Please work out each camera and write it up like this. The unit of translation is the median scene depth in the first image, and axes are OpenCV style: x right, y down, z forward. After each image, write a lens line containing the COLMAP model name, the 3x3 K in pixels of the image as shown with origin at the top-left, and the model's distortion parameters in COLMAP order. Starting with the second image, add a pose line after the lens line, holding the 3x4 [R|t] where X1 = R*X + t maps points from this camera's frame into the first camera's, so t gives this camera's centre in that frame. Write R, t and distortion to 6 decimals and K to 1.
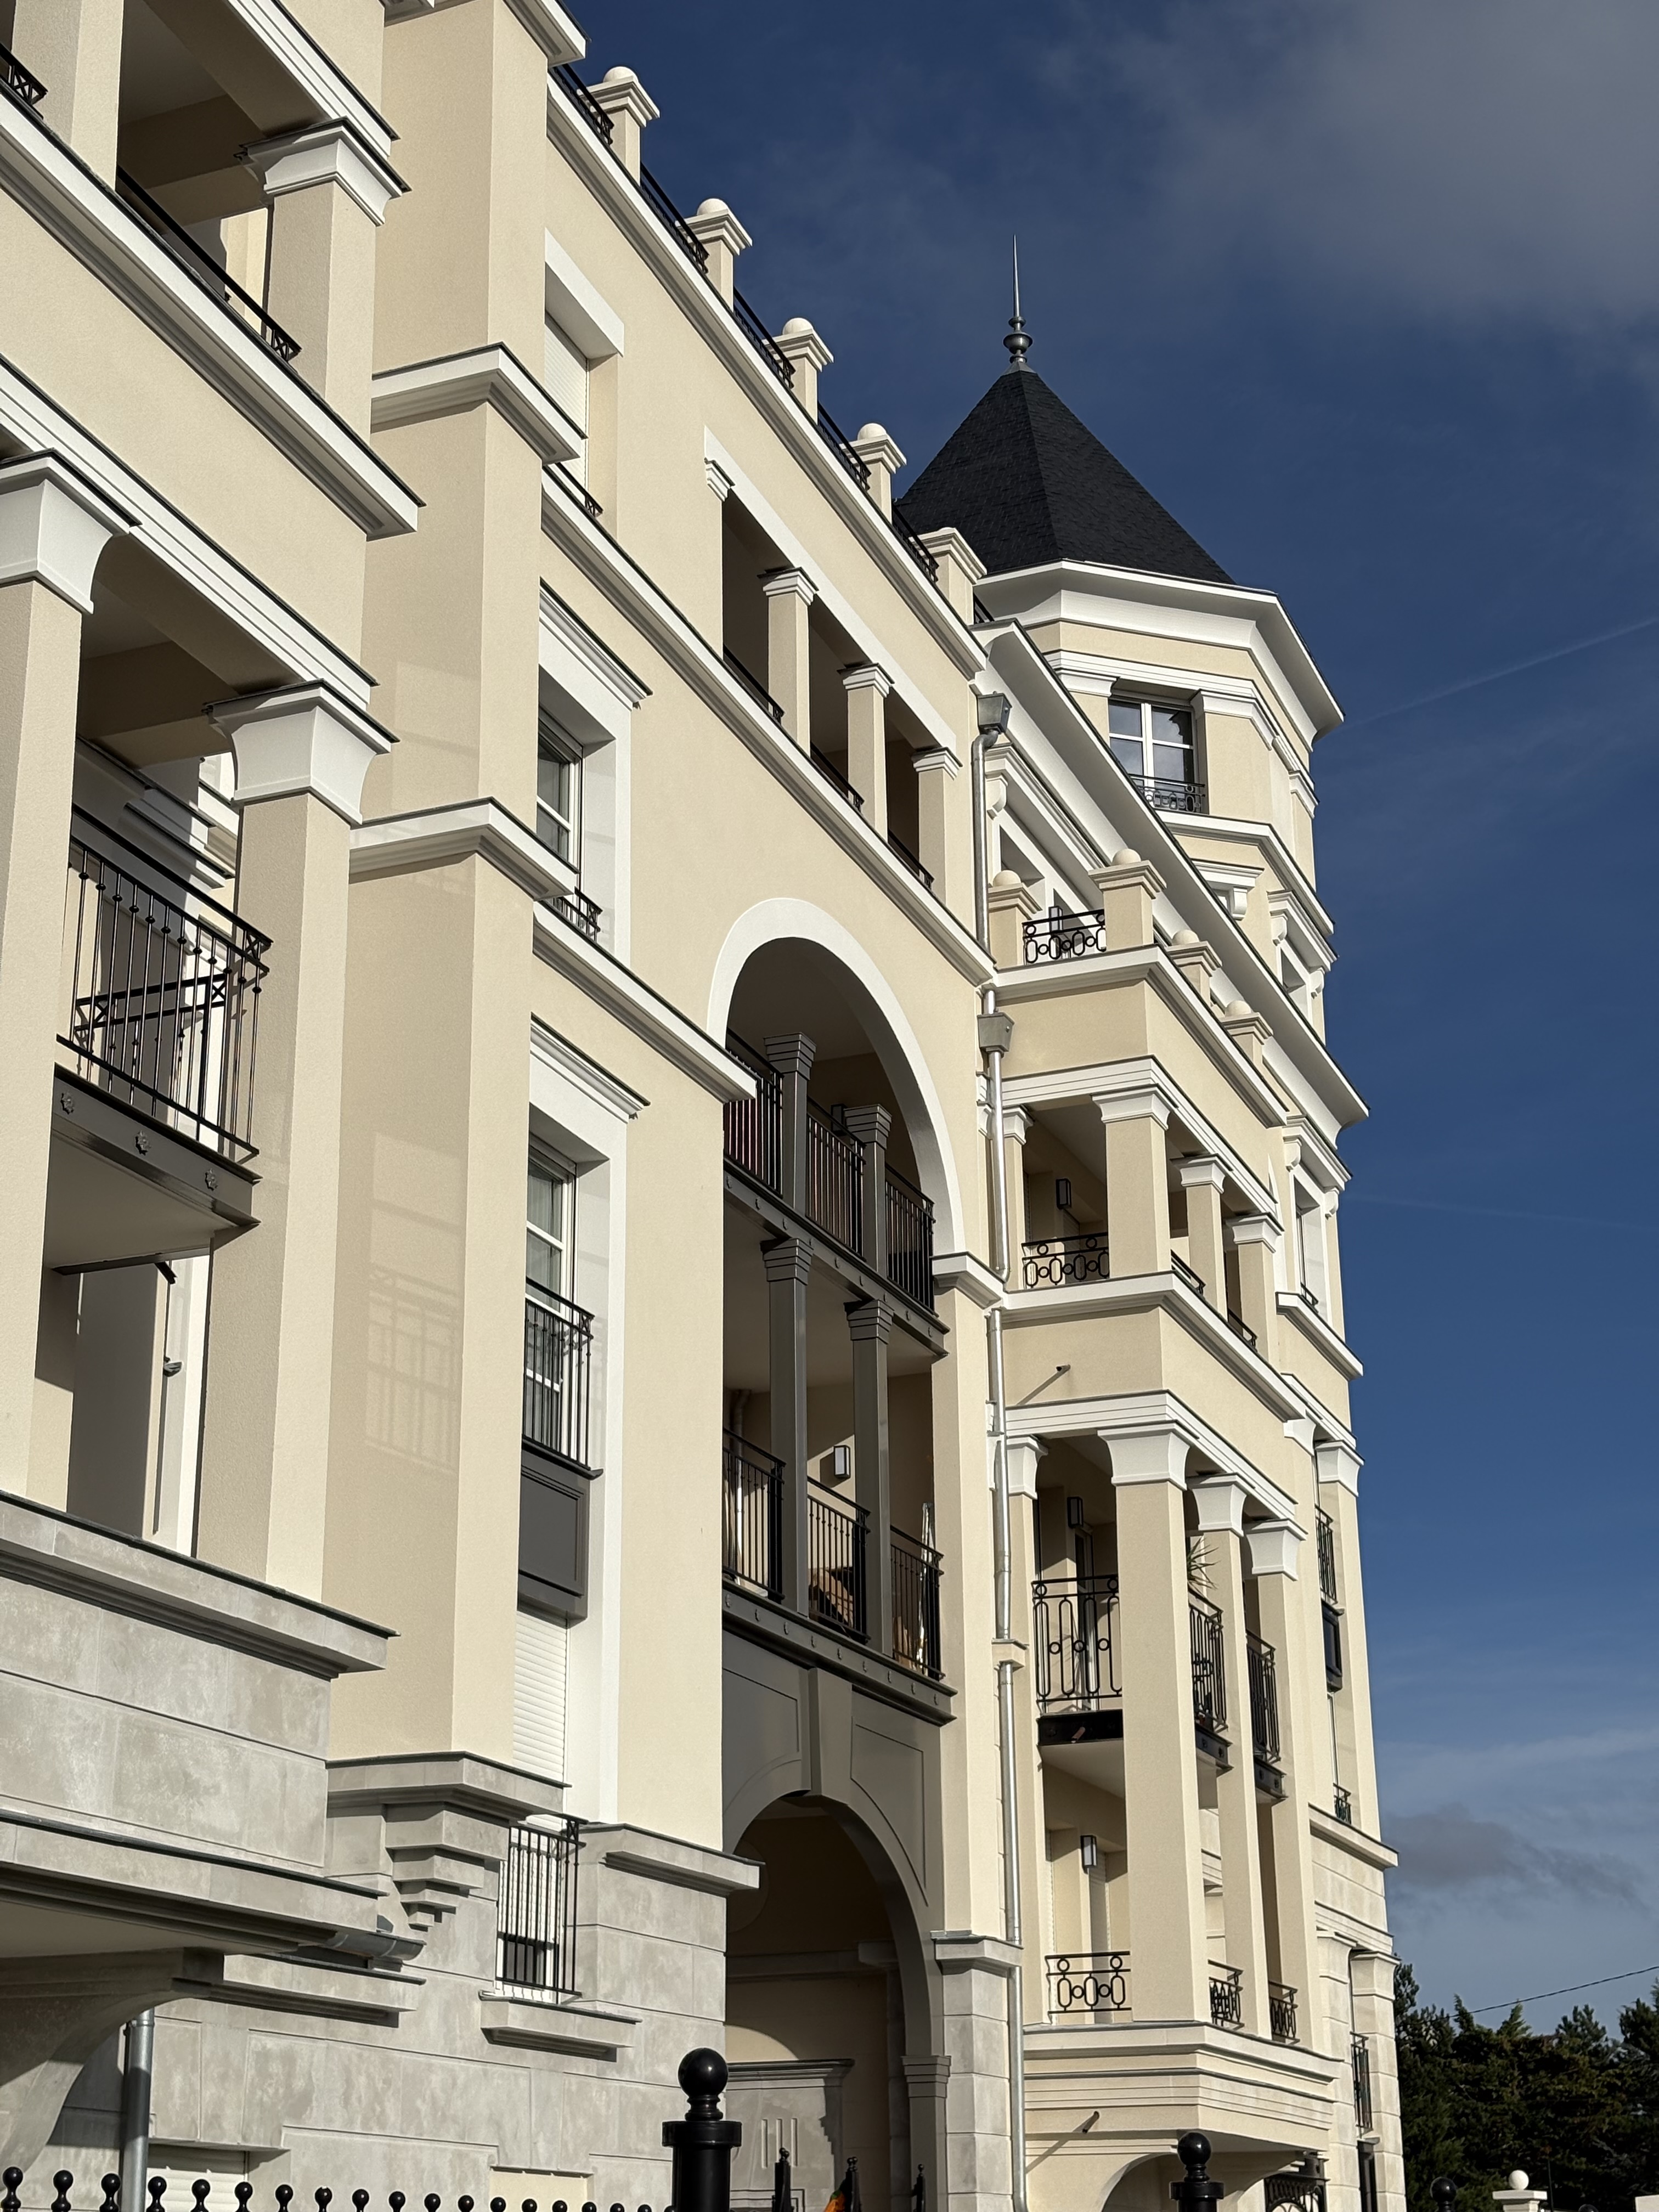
lens RADIAL K [[3298.4, 0, 875.4], [0, 3298.4, 1106.2], [0, 0, 1]] dist [0.197363, -0.026845]
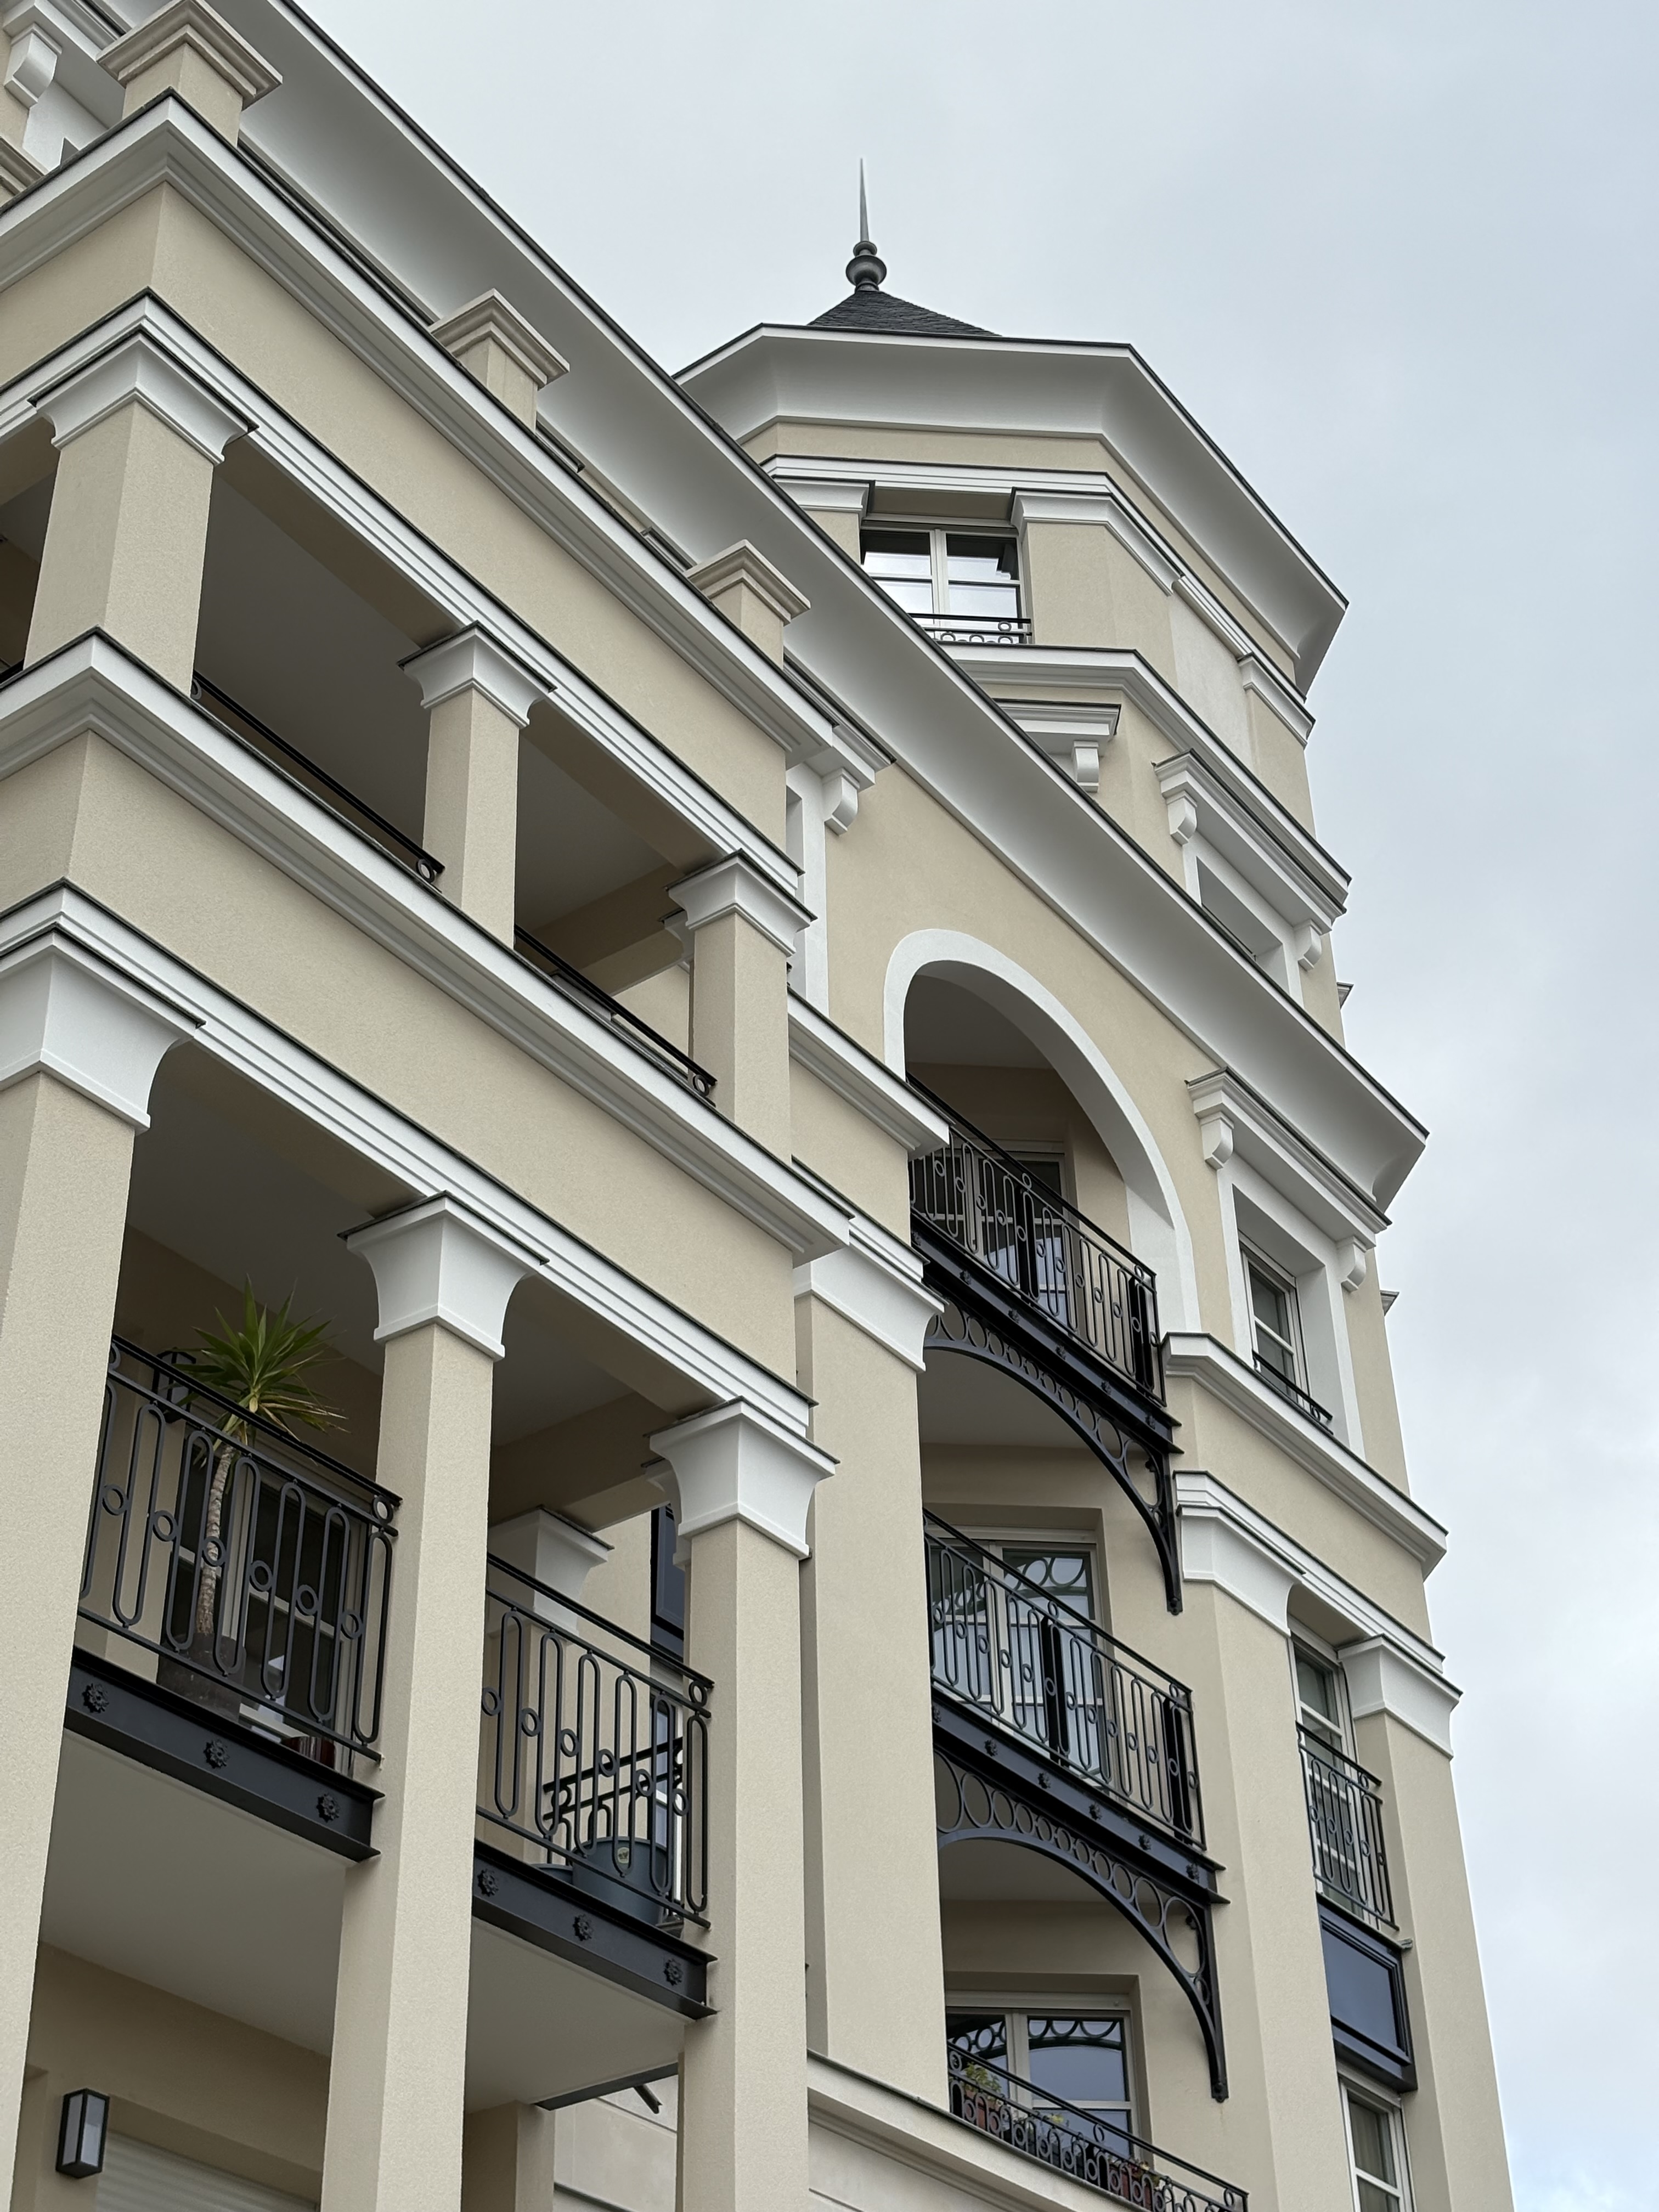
lens RADIAL K [[3237.2, 0, 829.5], [0, 3237.2, 1106.0], [0, 0, 1]] dist [0.146501, 0.006843]
pose [[0.966901, -0.153428, -0.203870, 0.090897], [0.093143, 0.956114, -0.277795, 0.082122], [0.237544, 0.249611, 0.938758, 0.231059]]
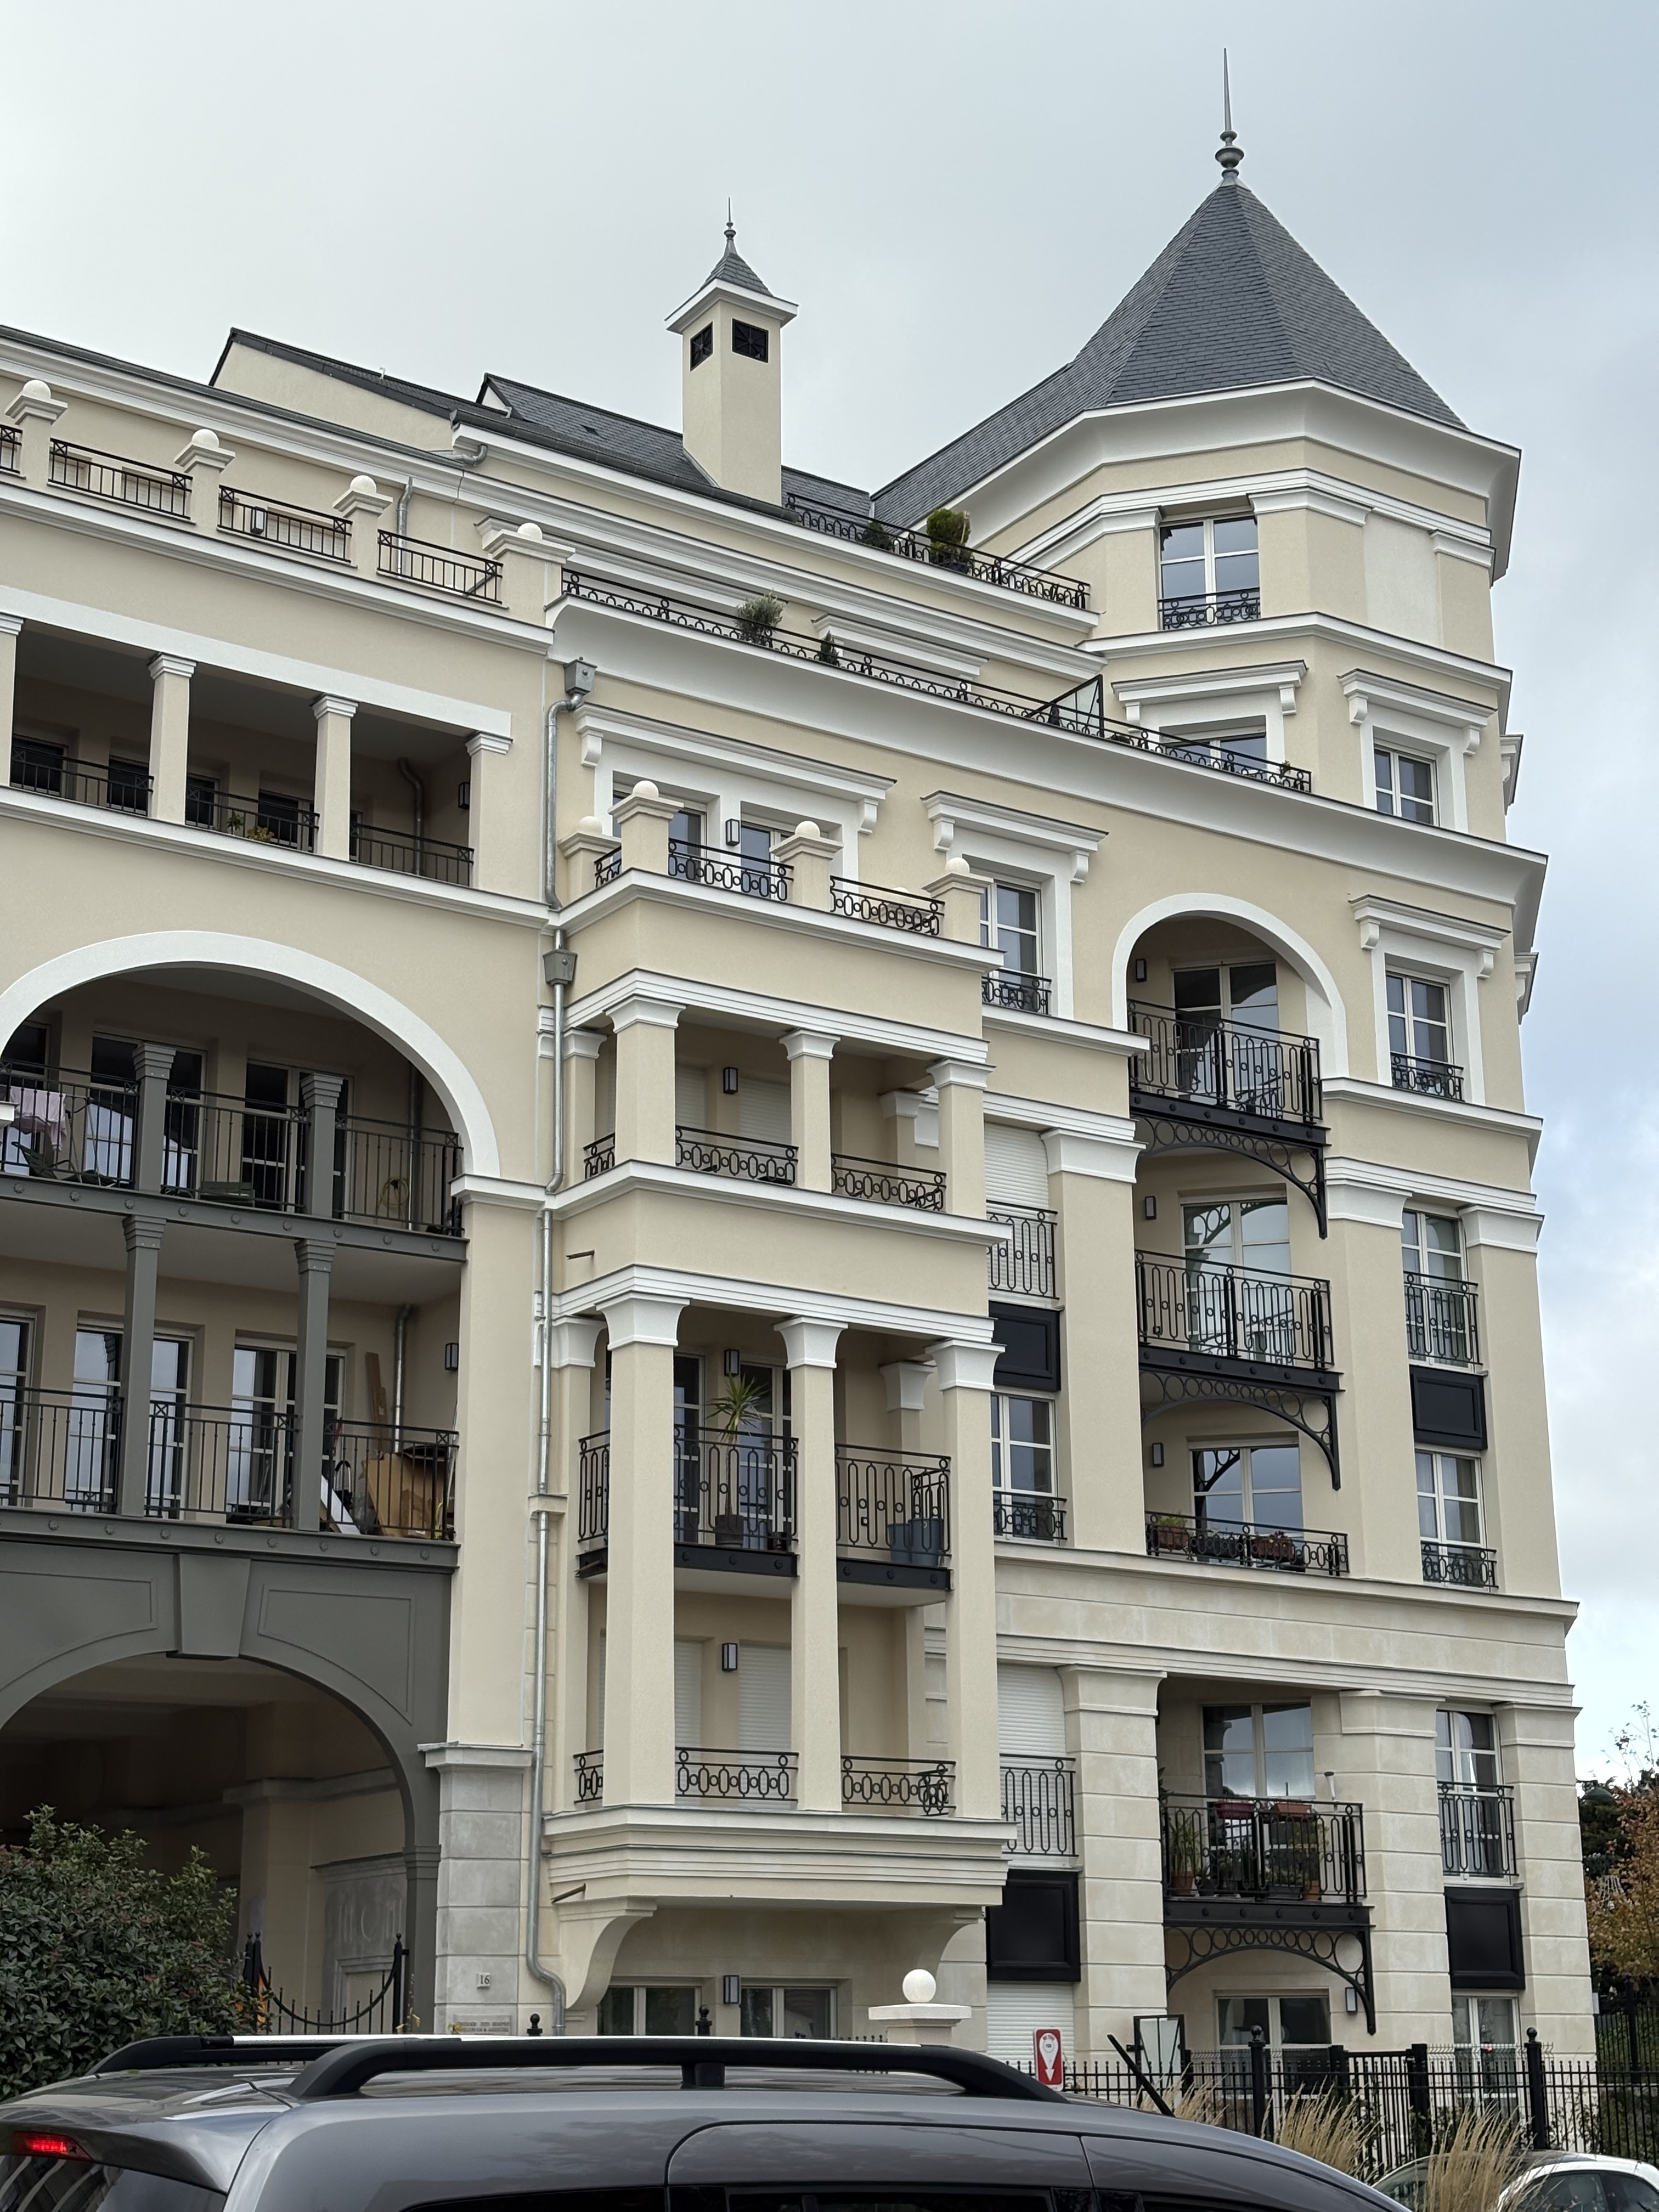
lens RADIAL K [[3316.4, 0, 821.8], [0, 3316.4, 1009.9], [0, 0, 1]] dist [0.182678, -0.105888]
pose [[0.821558, -0.156334, -0.548272, 0.279253], [0.185246, 0.982689, -0.002621, 0.004664], [0.539190, -0.099412, 0.836296, 0.027190]]
